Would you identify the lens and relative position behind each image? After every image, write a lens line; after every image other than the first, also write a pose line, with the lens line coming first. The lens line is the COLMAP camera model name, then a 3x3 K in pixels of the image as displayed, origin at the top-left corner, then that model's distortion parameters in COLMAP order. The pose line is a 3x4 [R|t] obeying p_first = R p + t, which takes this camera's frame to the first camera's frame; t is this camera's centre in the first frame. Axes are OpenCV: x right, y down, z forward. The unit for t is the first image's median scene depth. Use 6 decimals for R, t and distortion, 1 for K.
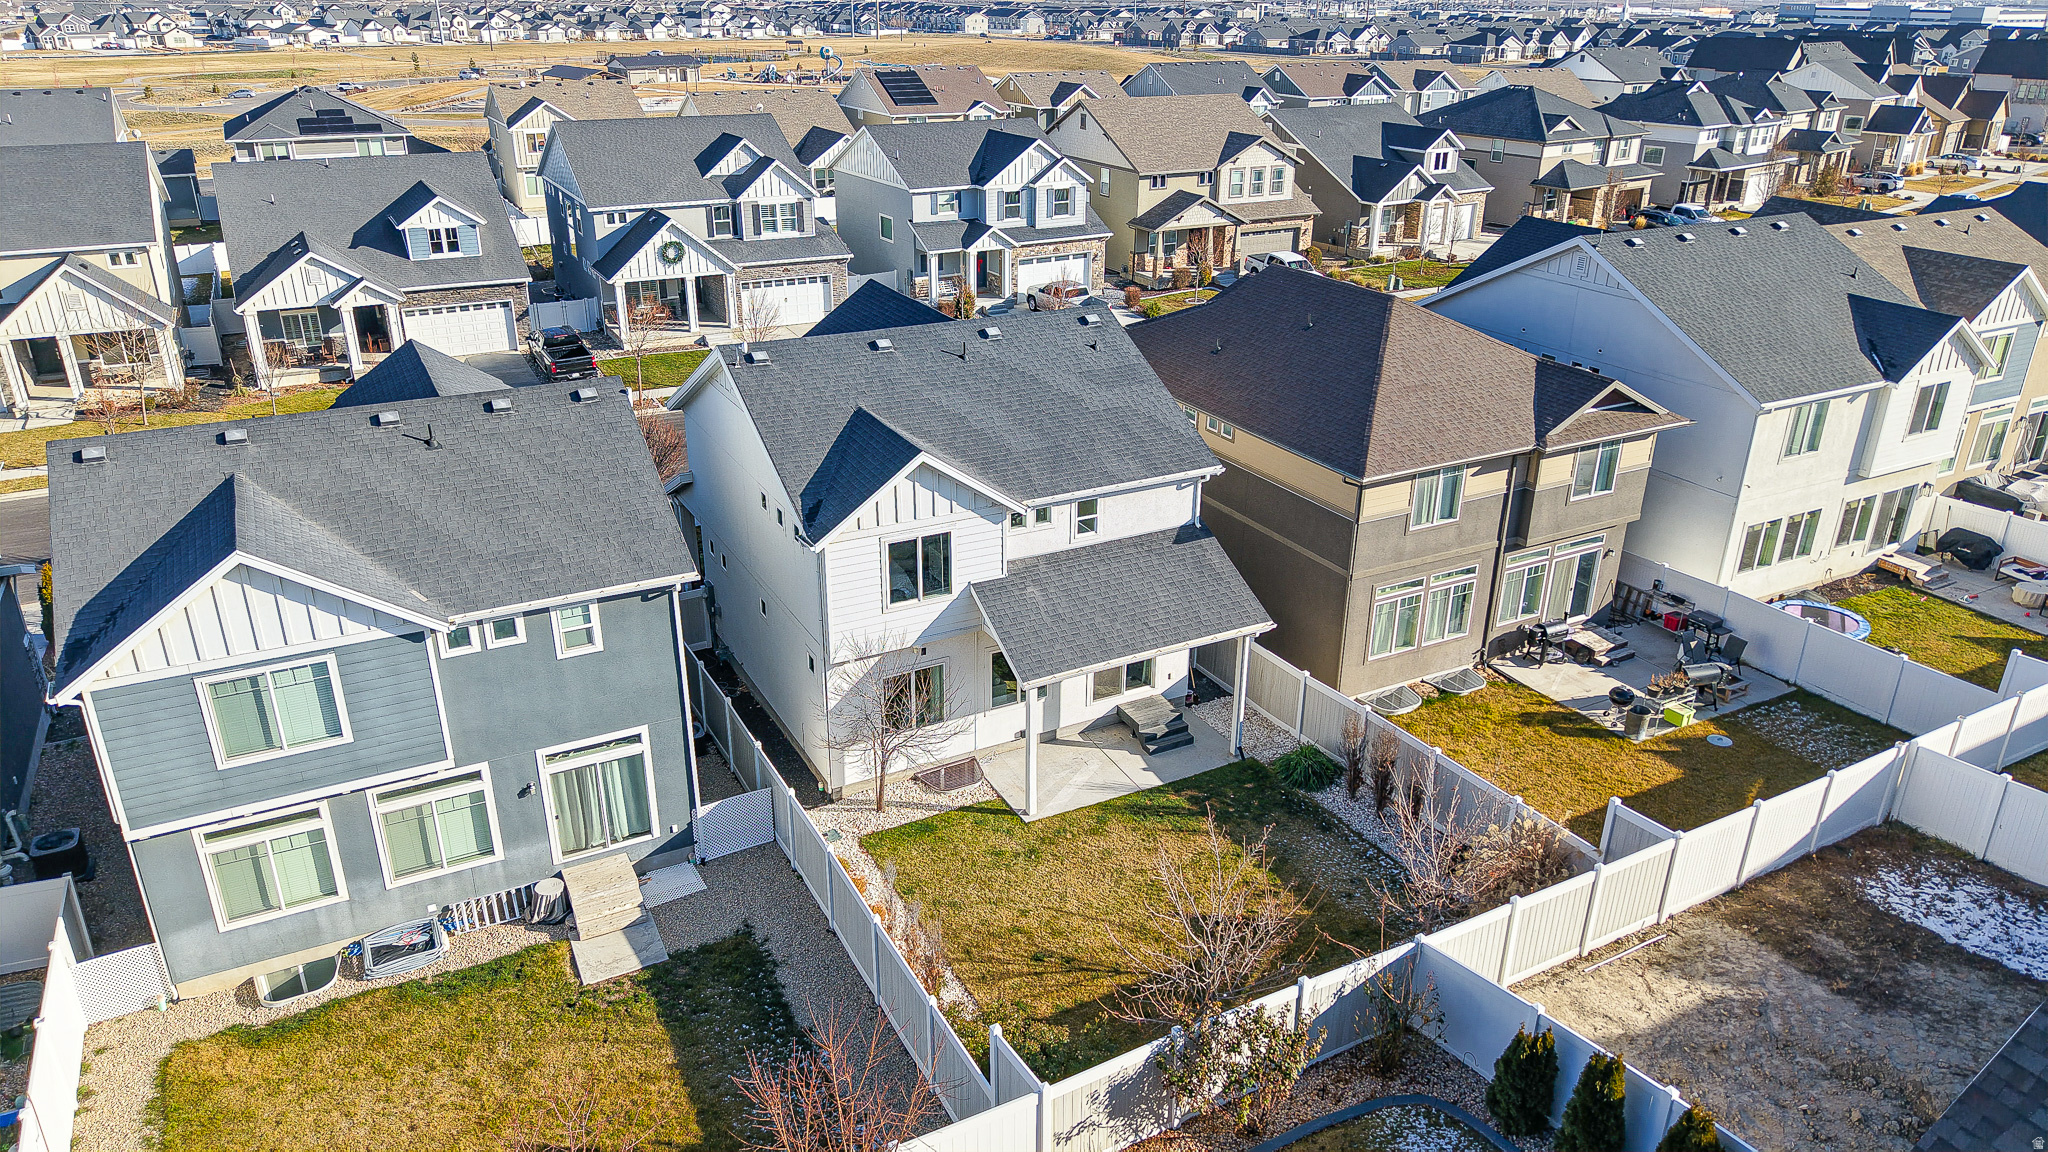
lens RADIAL K [[1370.2, 0, 1024.0], [0, 1370.2, 576.0], [0, 0, 1]] dist [0.033626, -0.039831]
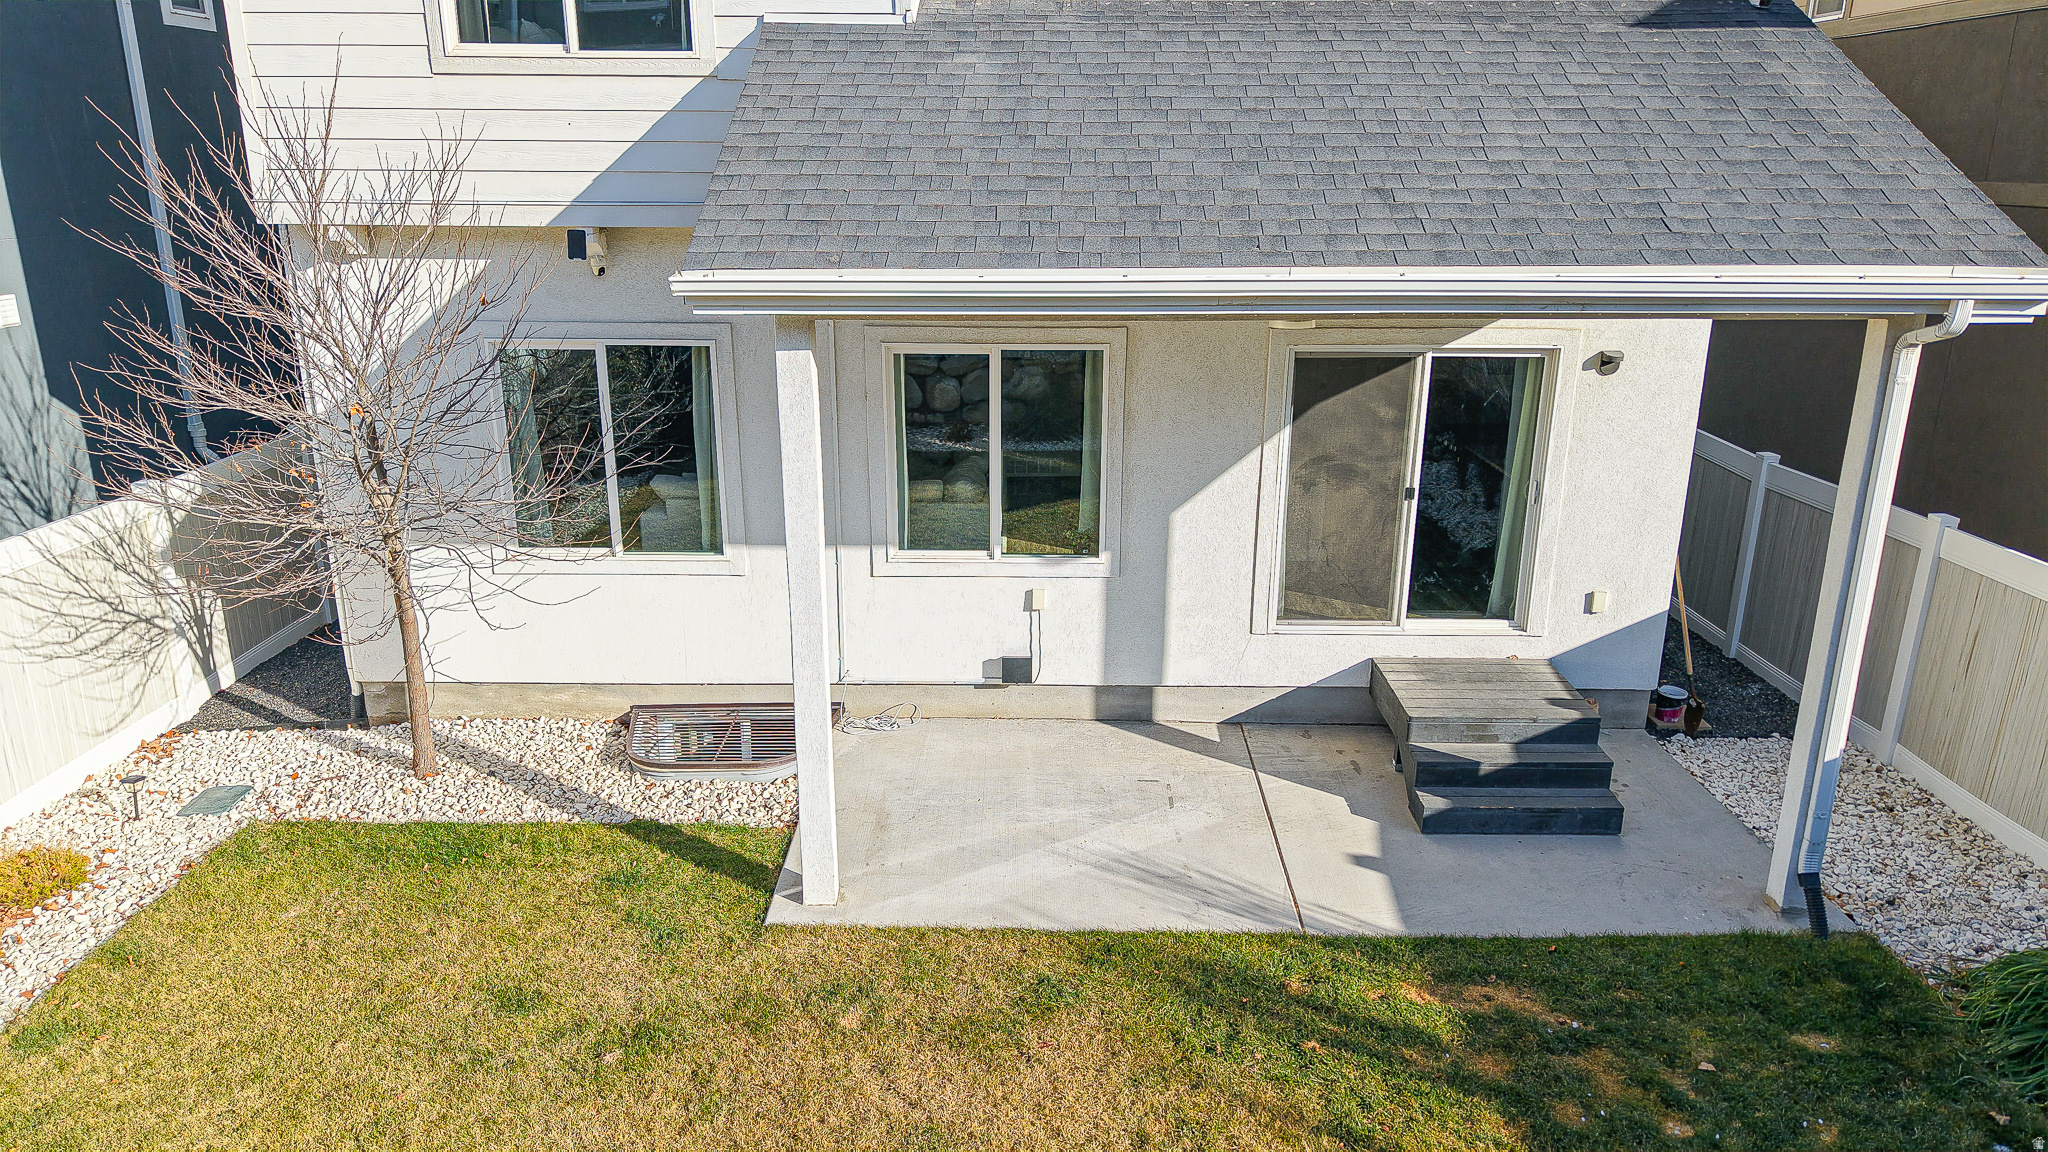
lens RADIAL K [[1375.4, 0, 1024.0], [0, 1375.4, 576.0], [0, 0, 1]] dist [-0.004656, -0.002149]
pose [[0.882223, 0.133697, -0.451450, 0.135324], [-0.187696, 0.979220, -0.076800, 0.115606], [0.431801, 0.152490, 0.888985, 0.711297]]
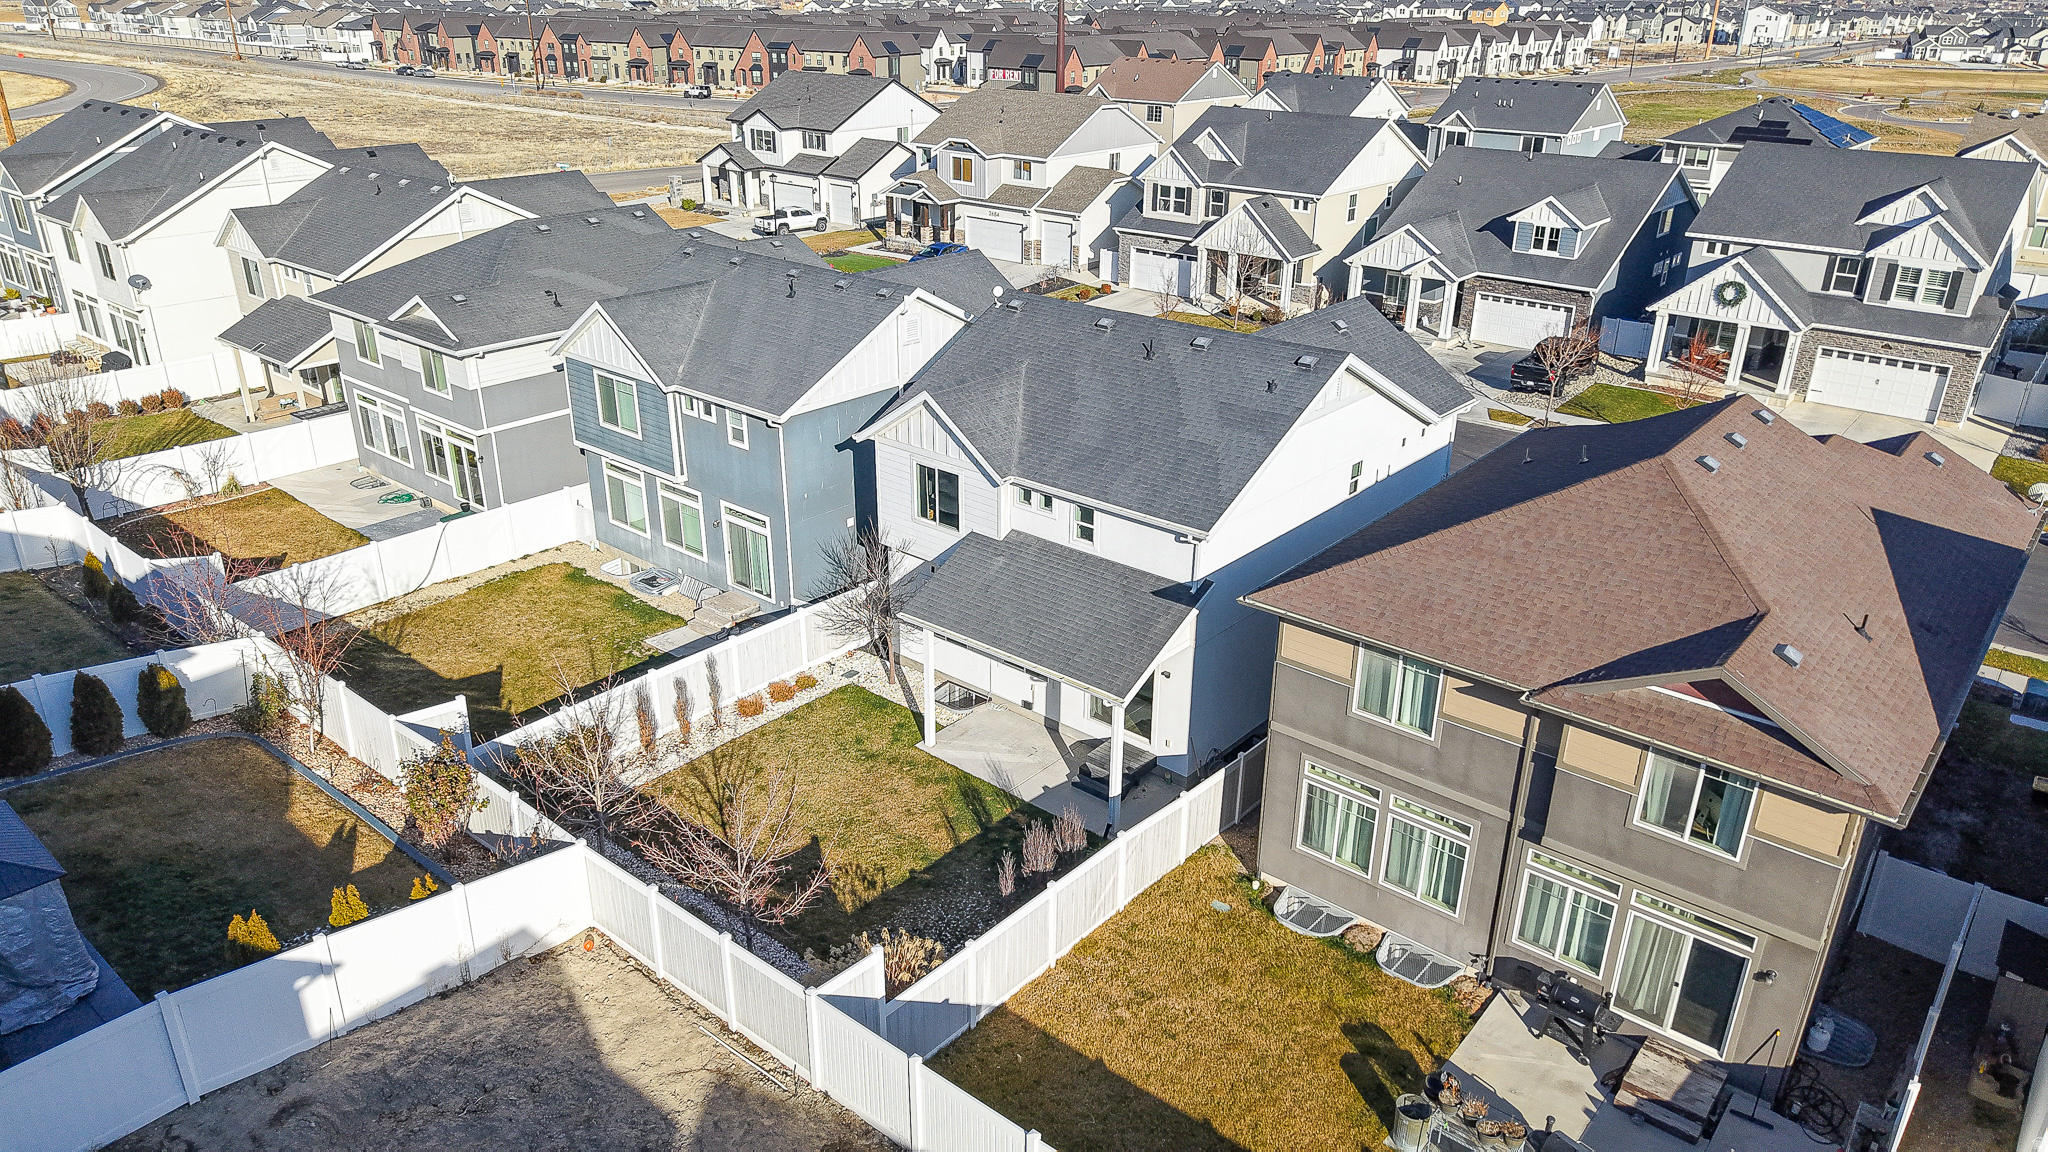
lens RADIAL K [[1370.2, 0, 1024.0], [0, 1370.2, 576.0], [0, 0, 1]] dist [0.033626, -0.039831]
pose [[0.368818, 0.370492, -0.852472, 0.834037], [-0.377943, 0.897665, 0.226618, -0.203814], [0.849195, 0.238605, 0.471100, 0.474712]]
